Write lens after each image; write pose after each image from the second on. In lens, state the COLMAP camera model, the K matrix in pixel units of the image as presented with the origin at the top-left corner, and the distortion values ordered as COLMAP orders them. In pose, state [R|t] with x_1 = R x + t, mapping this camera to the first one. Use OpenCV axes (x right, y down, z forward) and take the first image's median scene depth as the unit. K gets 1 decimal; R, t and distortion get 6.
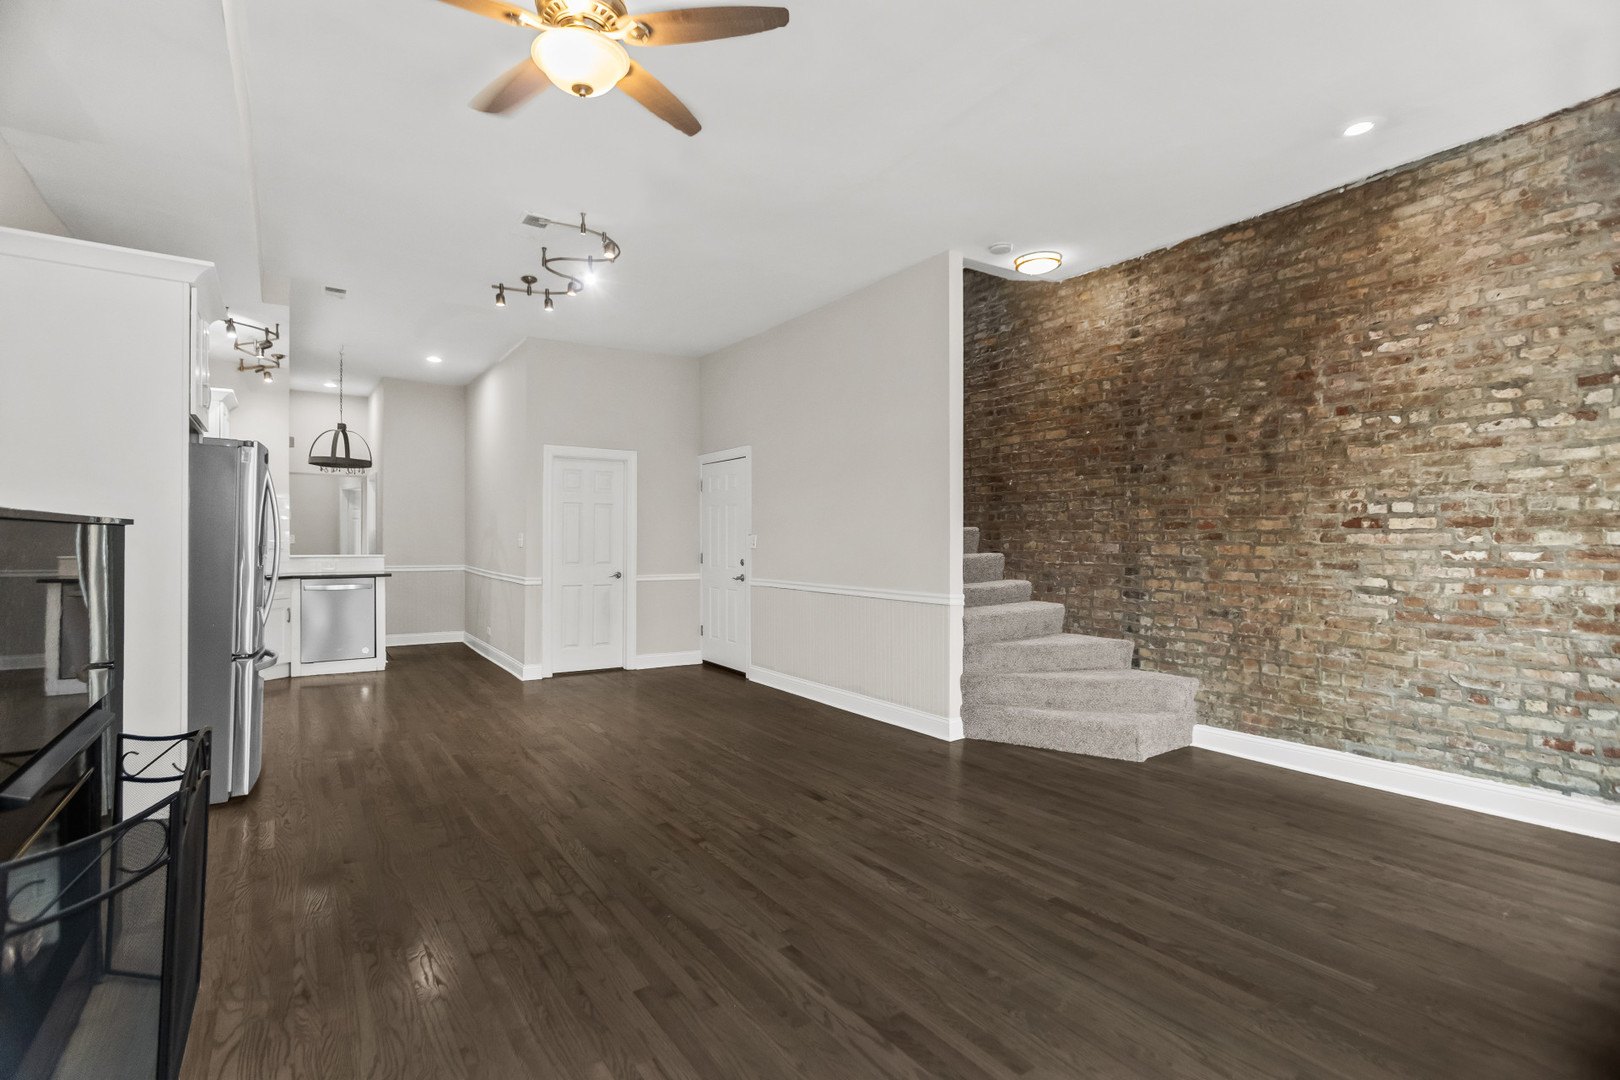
lens RADIAL K [[763.1, 0, 797.5], [0, 763.1, 538.8], [0, 0, 1]] dist [-0.012947, 0.009310]
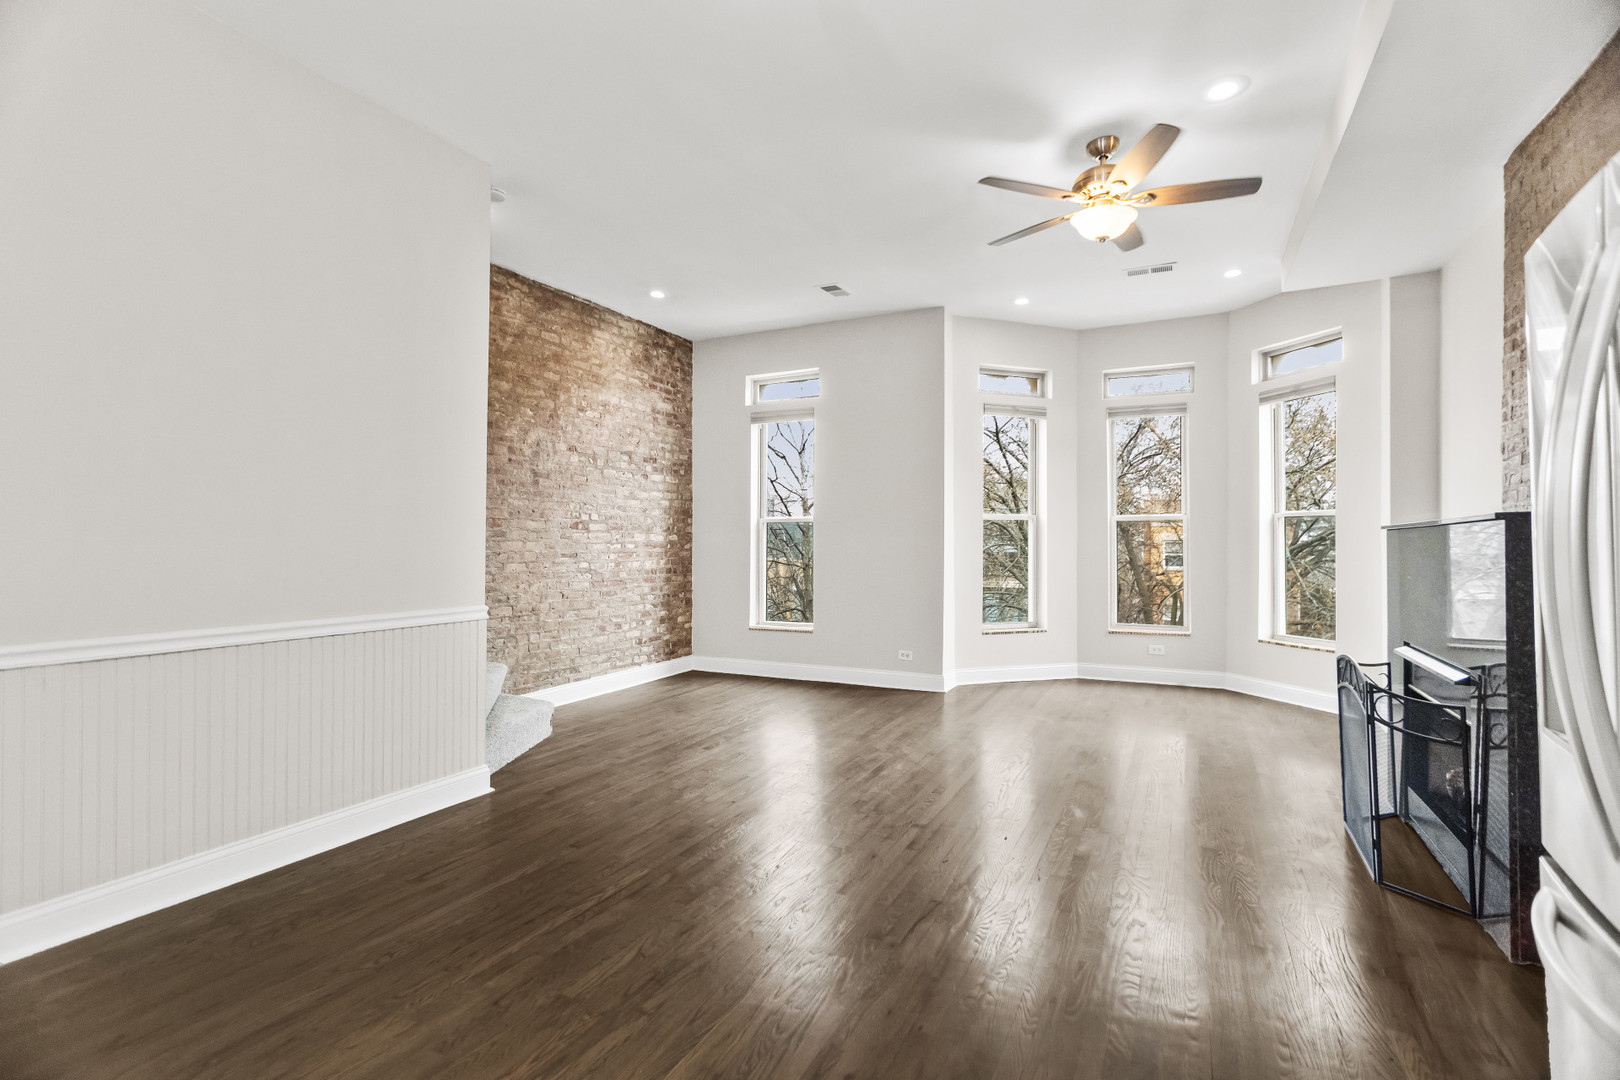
lens RADIAL K [[763.1, 0, 797.5], [0, 763.1, 538.8], [0, 0, 1]] dist [-0.012947, 0.009310]
pose [[-0.483013, 0.001056, 0.875613, -0.865447], [-0.004231, 0.999985, -0.003540, 0.008813], [-0.875603, -0.005415, -0.483001, 1.490550]]
